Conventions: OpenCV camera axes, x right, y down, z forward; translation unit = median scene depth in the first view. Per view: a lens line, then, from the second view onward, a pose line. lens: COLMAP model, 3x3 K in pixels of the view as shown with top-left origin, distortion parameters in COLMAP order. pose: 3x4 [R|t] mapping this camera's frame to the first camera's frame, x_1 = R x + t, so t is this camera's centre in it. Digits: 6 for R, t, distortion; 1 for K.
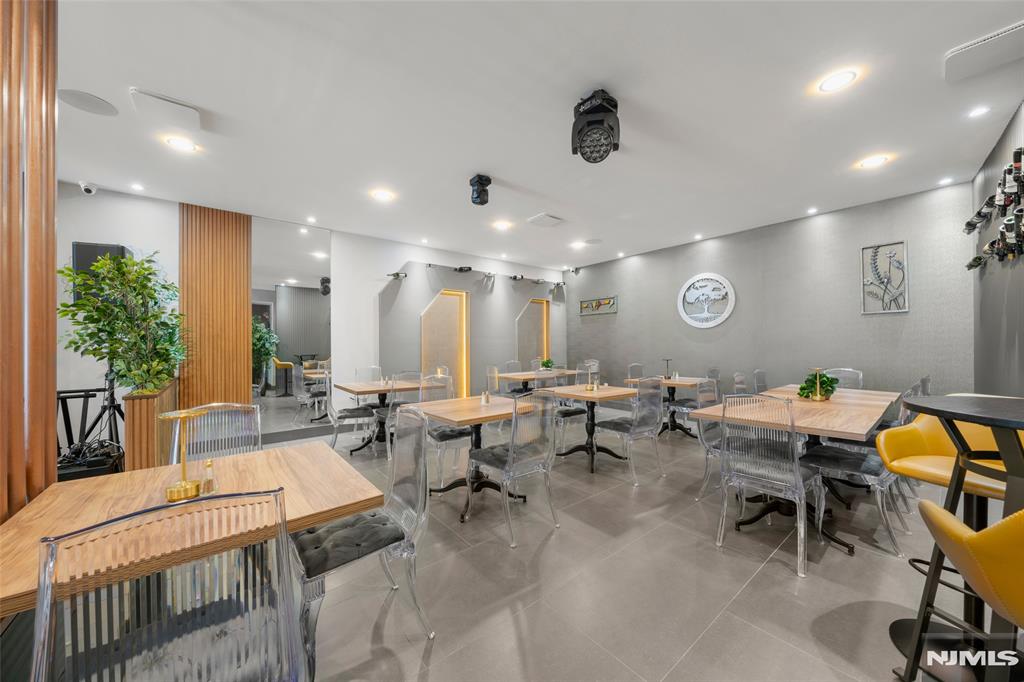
lens RADIAL K [[359.4, 0, 504.3], [0, 359.4, 345.3], [0, 0, 1]] dist [-0.006208, 0.000135]
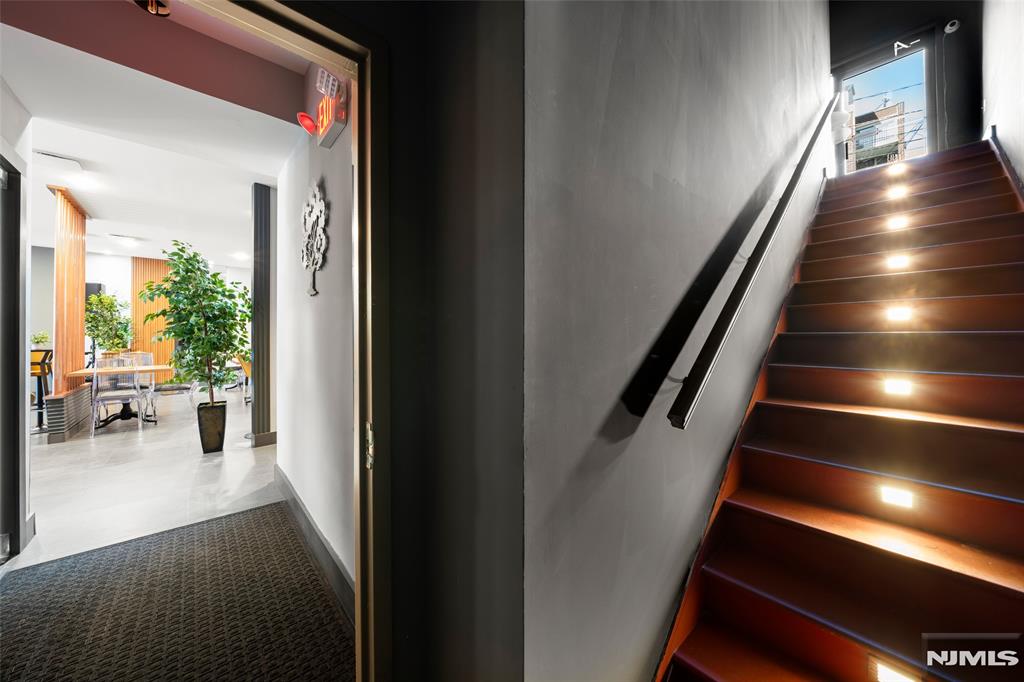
lens RADIAL K [[359.4, 0, 518.2], [0, 359.4, 334.9], [0, 0, 1]] dist [-0.006208, 0.000135]
pose [[0.997974, 0.006392, 0.063293, 1.461485], [-0.006362, 0.999980, -0.000680, 0.003345], [-0.063297, 0.000276, 0.997995, -1.456105]]
